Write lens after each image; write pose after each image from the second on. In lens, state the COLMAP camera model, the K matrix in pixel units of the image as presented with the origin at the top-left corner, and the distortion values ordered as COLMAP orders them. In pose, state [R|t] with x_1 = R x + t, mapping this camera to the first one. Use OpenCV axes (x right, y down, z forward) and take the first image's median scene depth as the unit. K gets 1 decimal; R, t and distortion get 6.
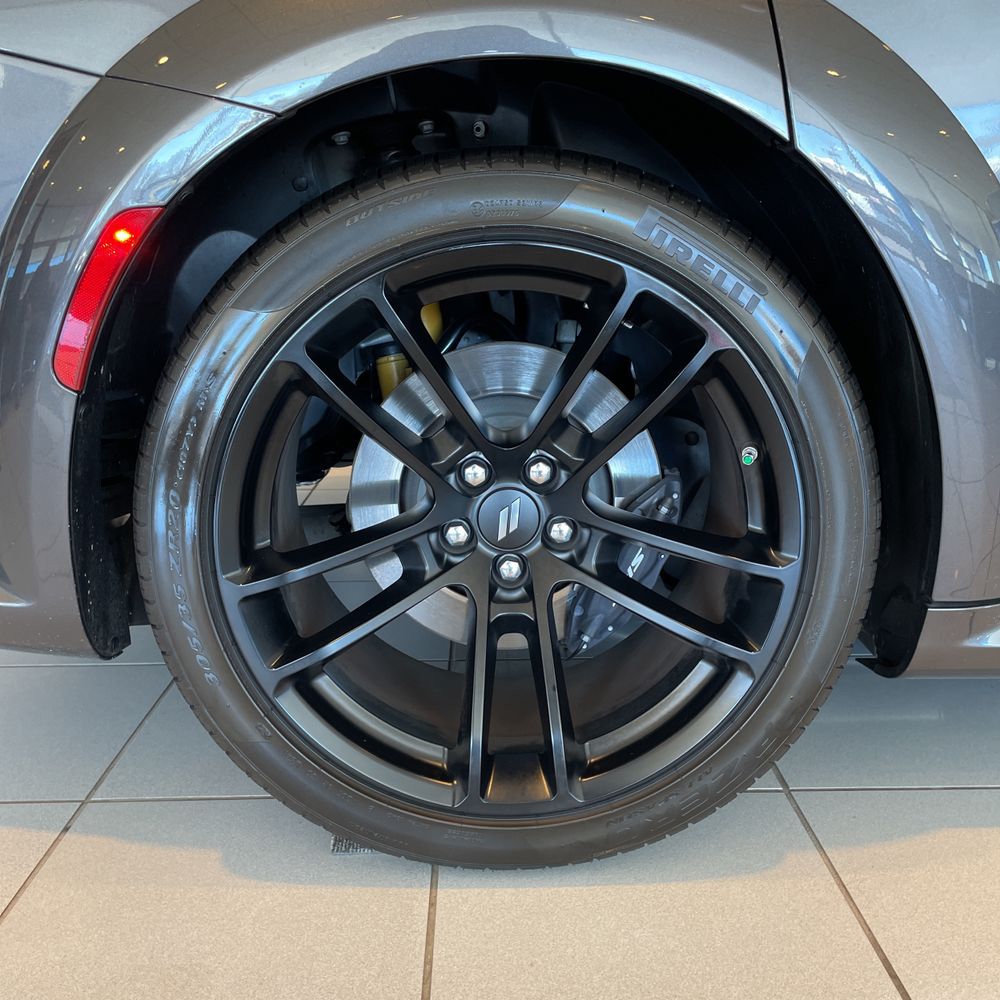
lens RADIAL K [[1017.2, 0, 495.3], [0, 1017.2, 495.2], [0, 0, 1]] dist [0.016342, 0.000000]
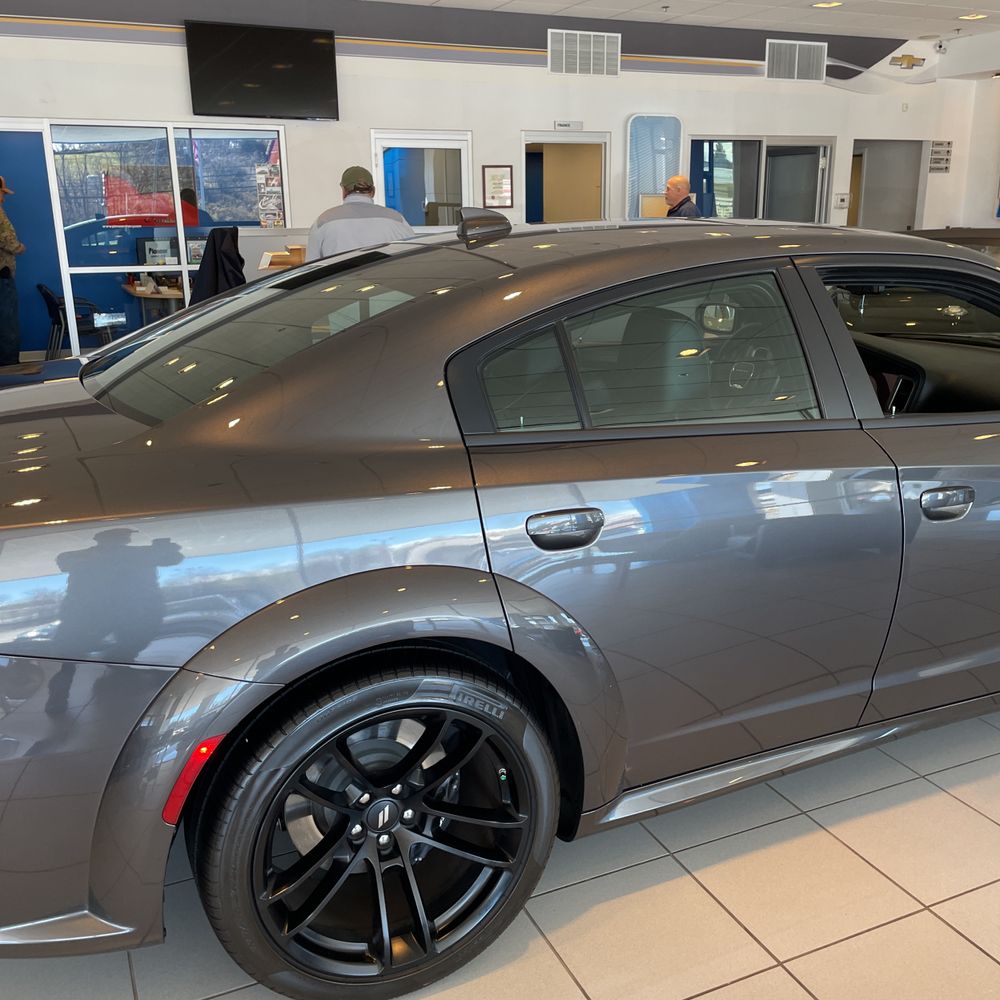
lens RADIAL K [[1017.2, 0, 508.2], [0, 1017.2, 500.5], [0, 0, 1]] dist [0.016342, 0.000000]
pose [[0.918808, -0.110078, 0.379045, -0.441990], [0.093216, 0.993675, 0.062616, -0.679779], [-0.383540, -0.022199, 0.923258, -0.868764]]
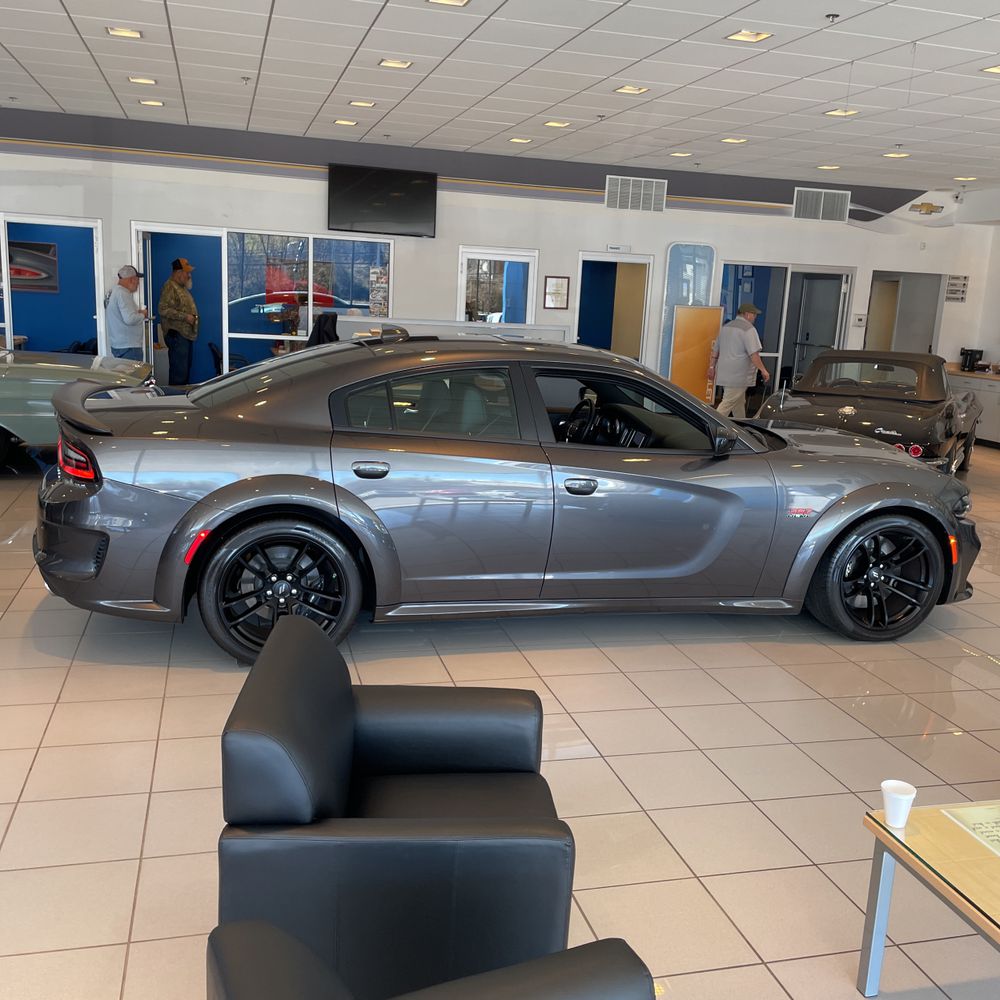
lens RADIAL K [[1017.2, 0, 505.5], [0, 1017.2, 500.4], [0, 0, 1]] dist [0.016342, 0.000000]
pose [[0.969561, 0.007306, 0.244739, -0.130953], [-0.002059, 0.999763, -0.021686, -0.268974], [-0.244840, 0.020522, 0.969346, -3.539187]]
